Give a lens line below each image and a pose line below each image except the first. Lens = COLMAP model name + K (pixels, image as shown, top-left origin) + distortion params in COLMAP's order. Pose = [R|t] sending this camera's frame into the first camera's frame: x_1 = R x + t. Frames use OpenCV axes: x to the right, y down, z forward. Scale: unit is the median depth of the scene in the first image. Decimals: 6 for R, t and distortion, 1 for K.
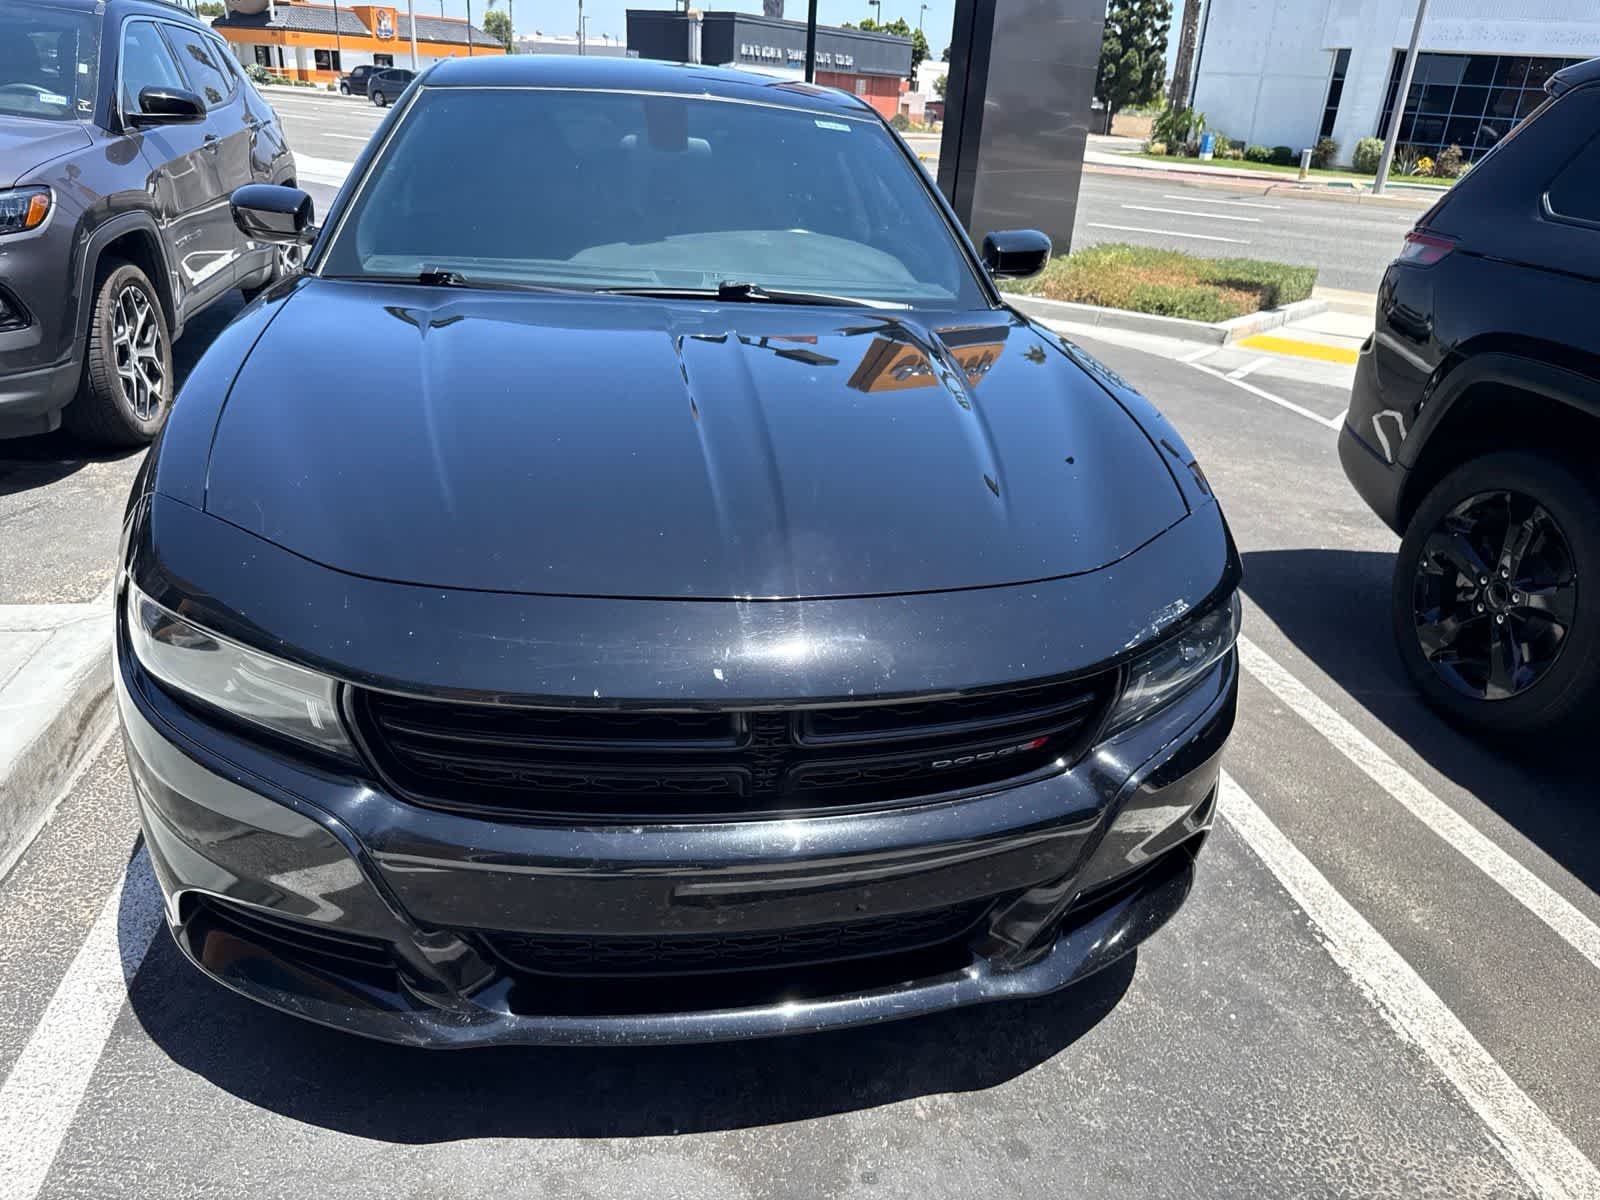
lens RADIAL K [[1137.9, 0, 807.0], [0, 1137.9, 594.2], [0, 0, 1]] dist [0.010662, -0.014856]
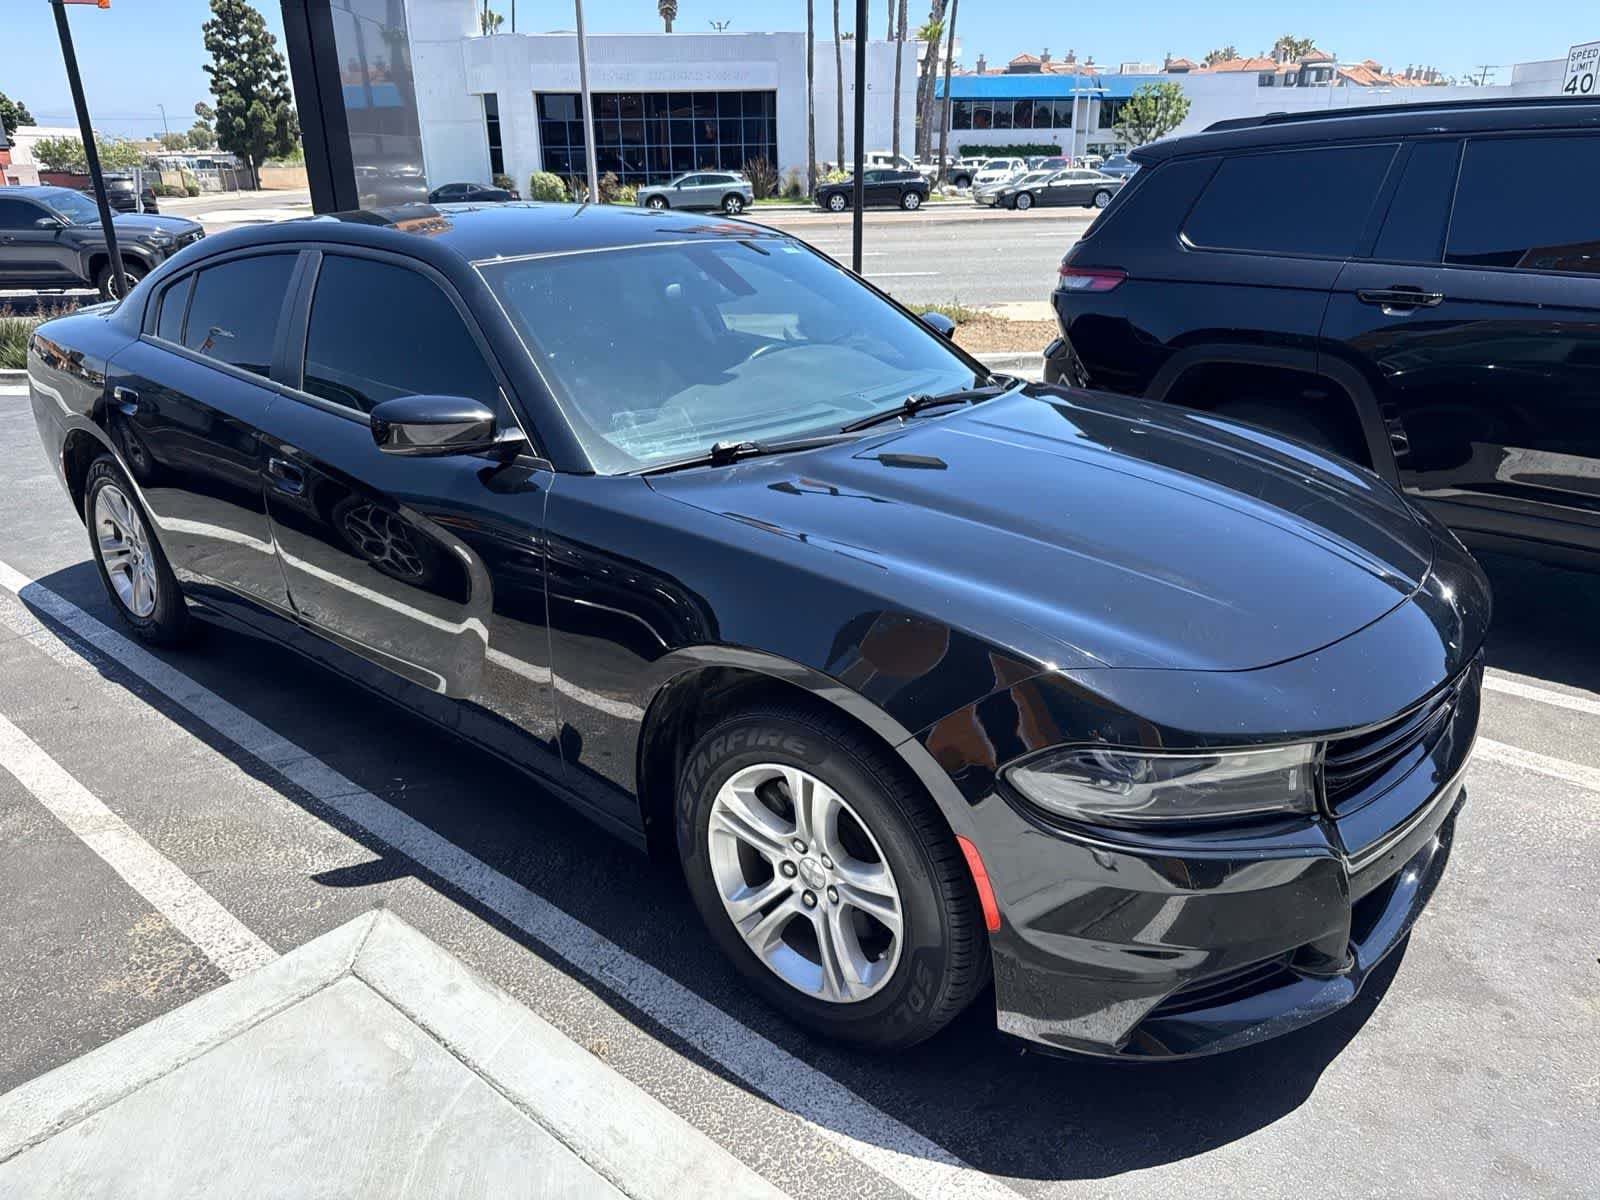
lens RADIAL K [[1137.9, 0, 794.9], [0, 1137.9, 587.3], [0, 0, 1]] dist [0.010662, -0.014856]
pose [[0.776062, -0.288875, 0.560606, -0.732862], [0.309262, 0.949025, 0.060905, -0.167204], [-0.549623, 0.126108, 0.825840, 0.113594]]
